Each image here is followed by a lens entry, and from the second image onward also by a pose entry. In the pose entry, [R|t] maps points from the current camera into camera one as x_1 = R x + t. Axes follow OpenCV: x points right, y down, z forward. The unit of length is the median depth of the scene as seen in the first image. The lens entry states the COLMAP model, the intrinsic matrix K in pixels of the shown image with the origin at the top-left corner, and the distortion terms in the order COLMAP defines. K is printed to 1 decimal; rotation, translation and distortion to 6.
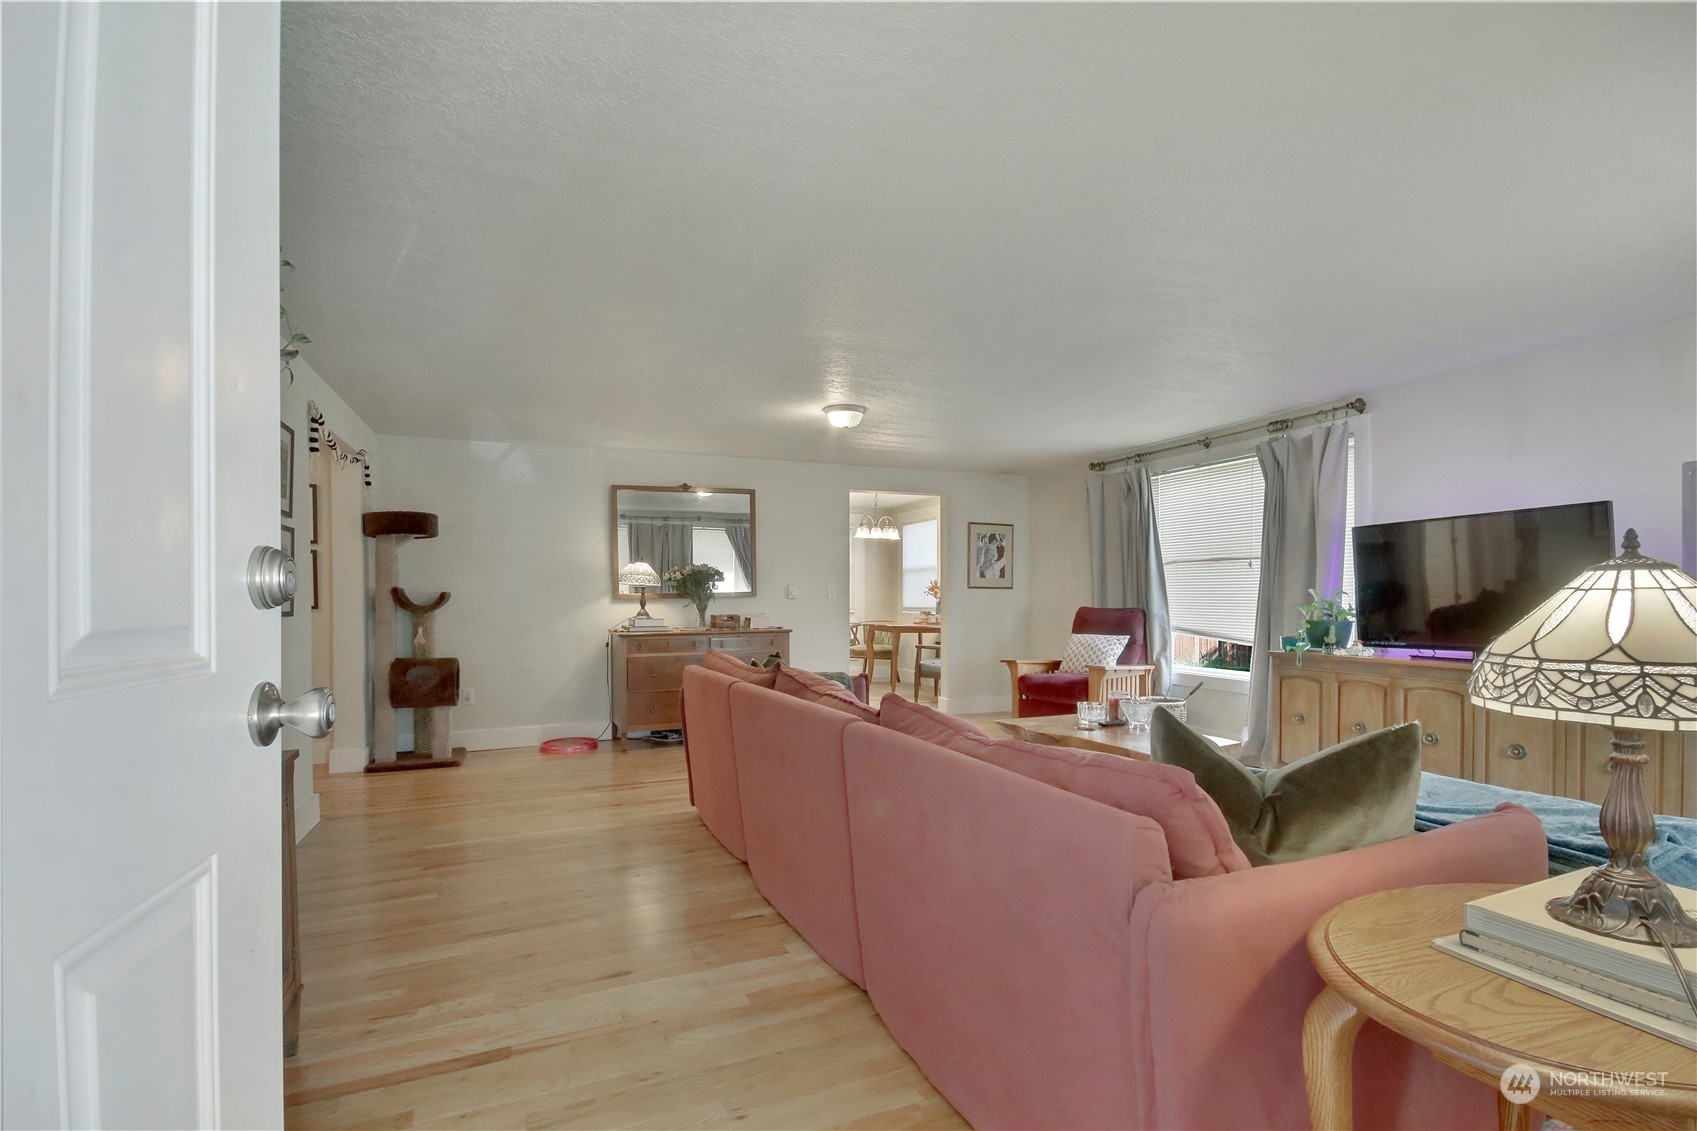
lens RADIAL K [[787.4, 0, 849.0], [0, 787.4, 603.8], [0, 0, 1]] dist [0.002675, -0.008939]
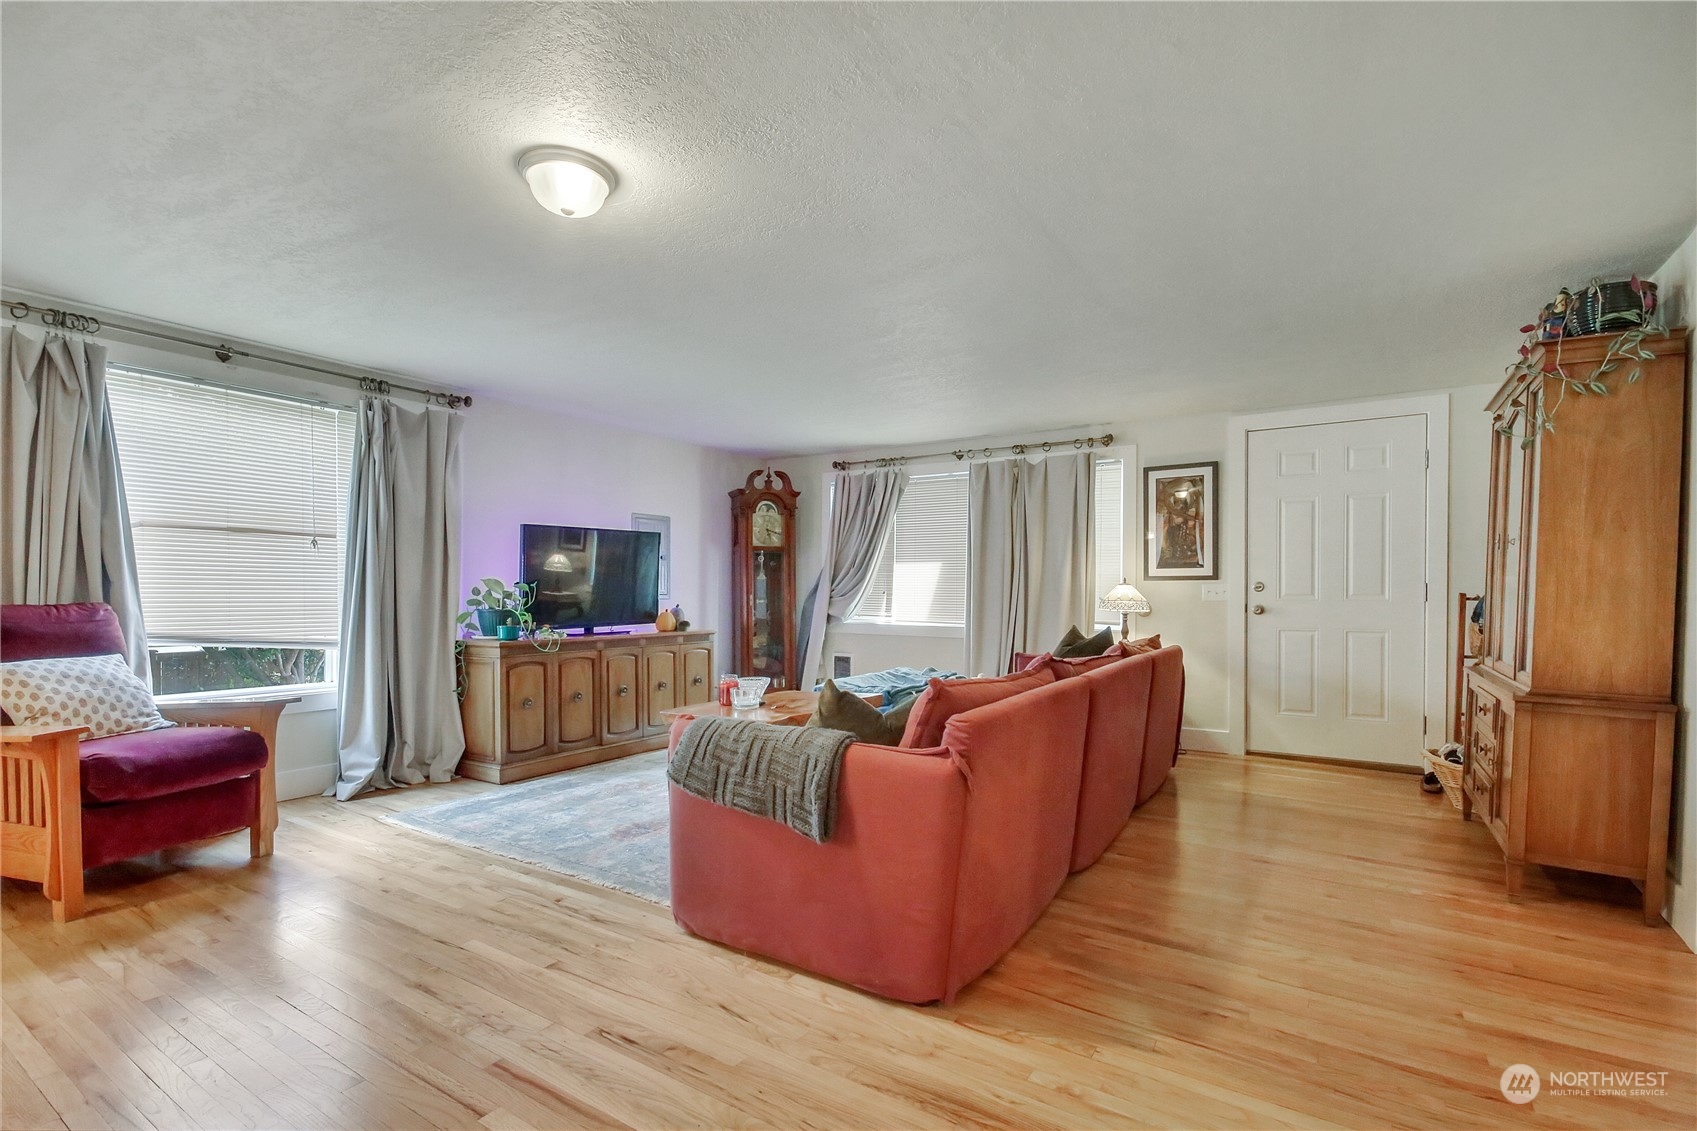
lens RADIAL K [[787.4, 0, 849.0], [0, 787.4, 603.8], [0, 0, 1]] dist [0.002675, -0.008939]
pose [[-0.573509, -0.012829, 0.819099, -0.503047], [0.001522, 0.999859, 0.016726, -0.002316], [-0.819198, 0.010840, -0.573409, 1.194298]]
